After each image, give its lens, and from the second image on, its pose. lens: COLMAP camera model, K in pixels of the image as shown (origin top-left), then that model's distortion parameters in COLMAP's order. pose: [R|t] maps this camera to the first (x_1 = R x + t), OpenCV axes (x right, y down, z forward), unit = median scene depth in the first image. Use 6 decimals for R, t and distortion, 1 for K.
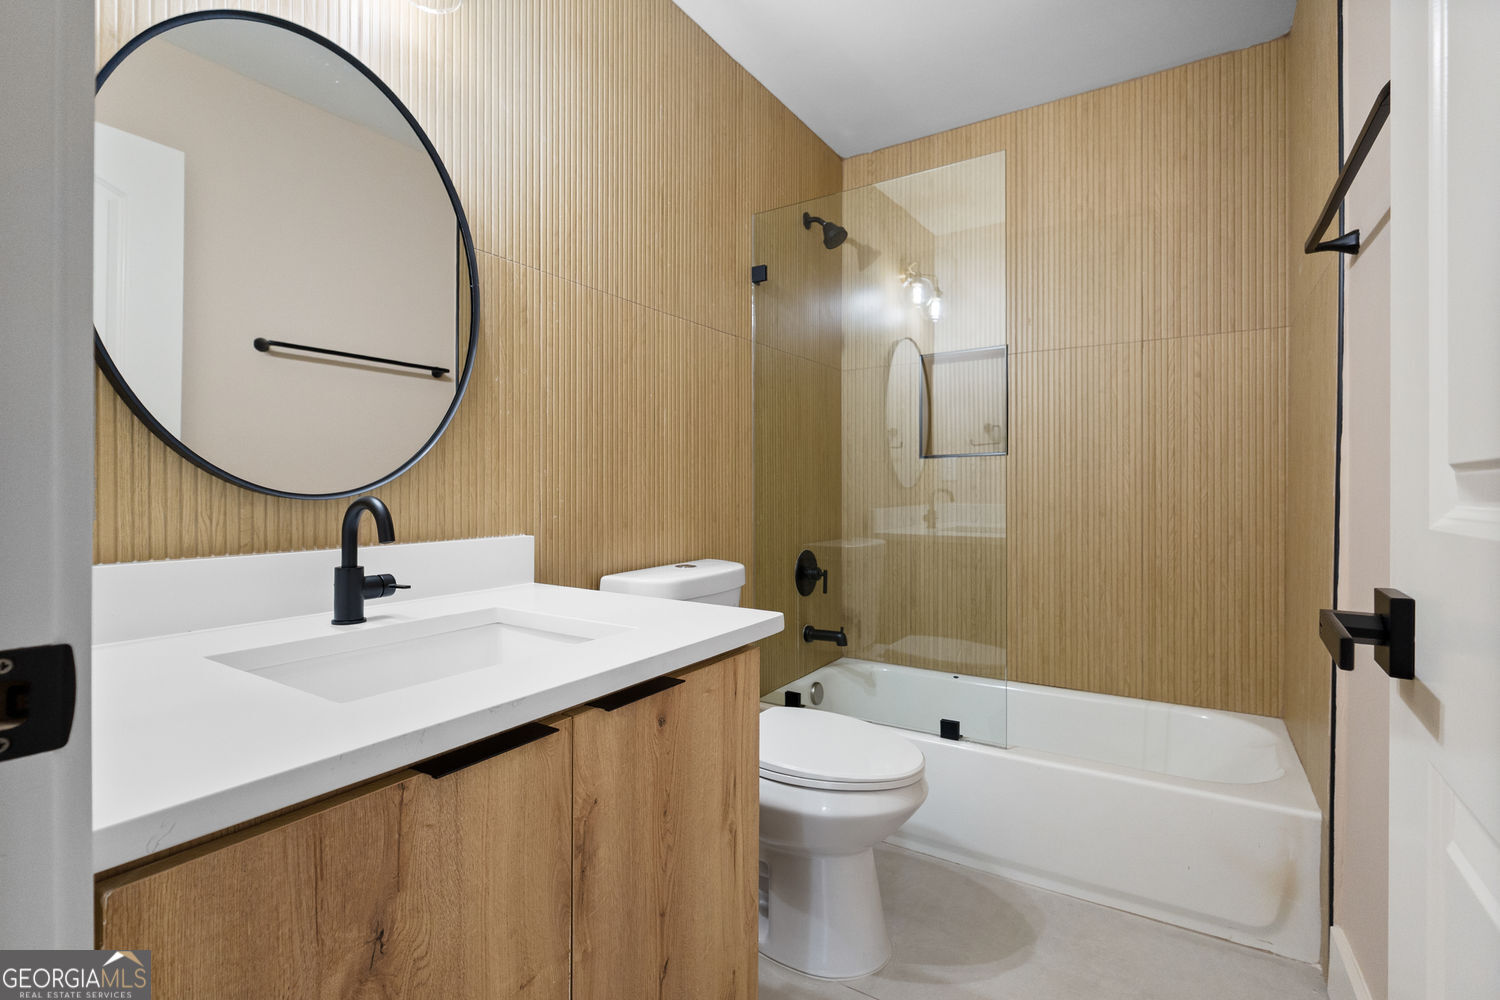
lens RADIAL K [[695.0, 0, 747.9], [0, 695.0, 488.7], [0, 0, 1]] dist [-0.007277, 0.001532]
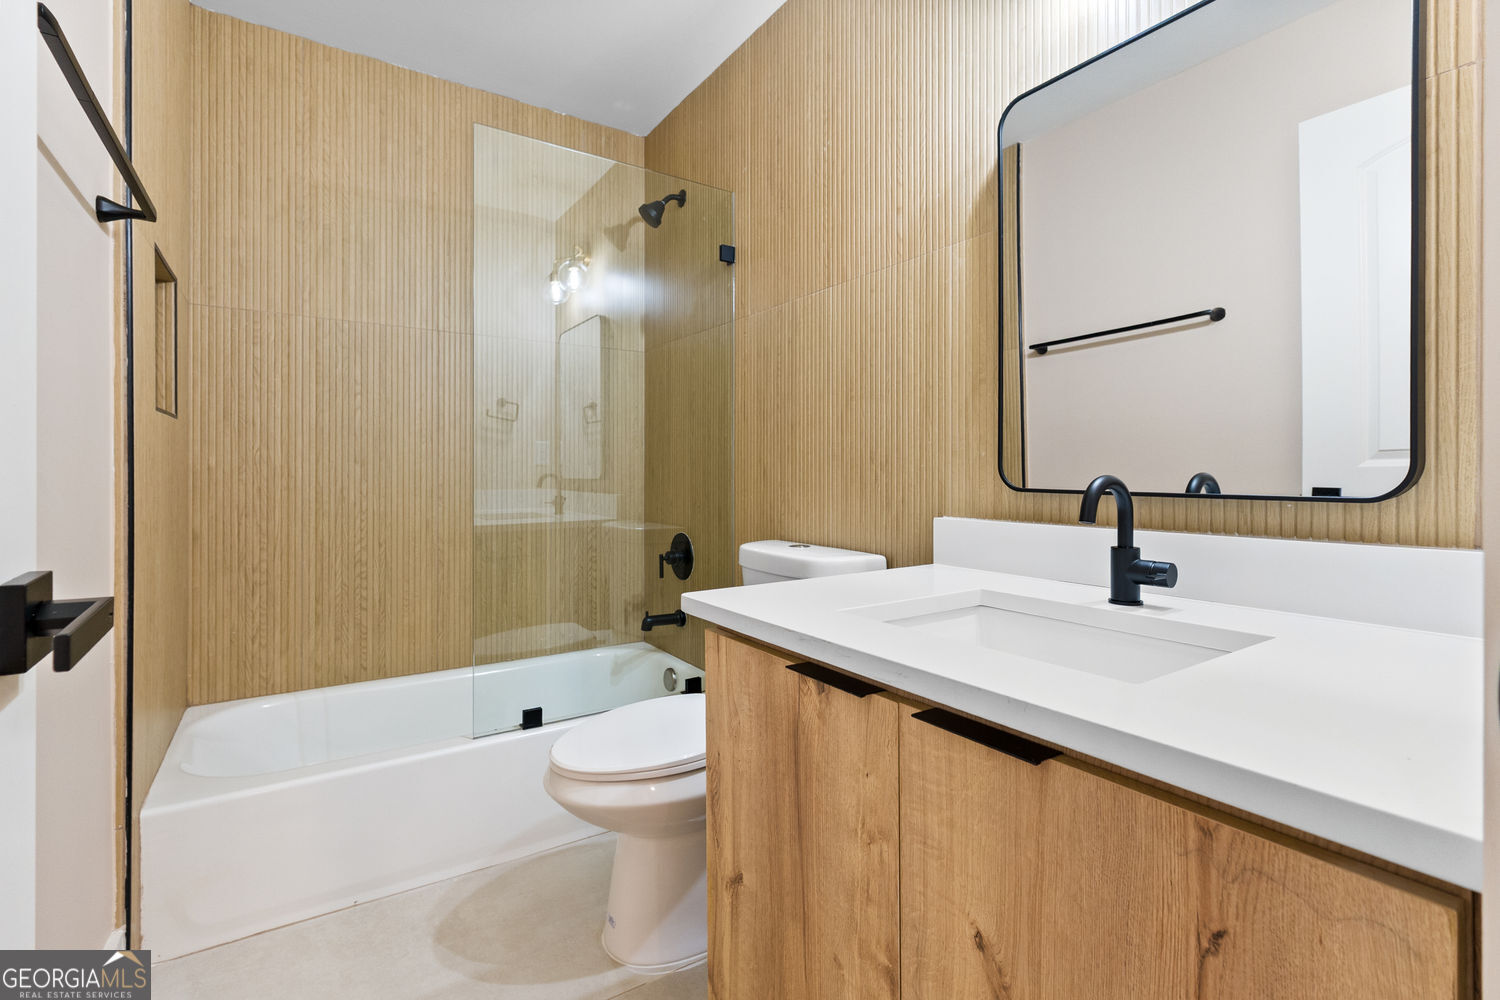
lens RADIAL K [[695.0, 0, 751.1], [0, 695.0, 492.3], [0, 0, 1]] dist [-0.007277, 0.001532]
pose [[-0.420948, 0.017094, -0.906924, 0.541614], [-0.003586, 0.999783, 0.020509, 0.016038], [0.907078, 0.011885, -0.420795, 0.947796]]
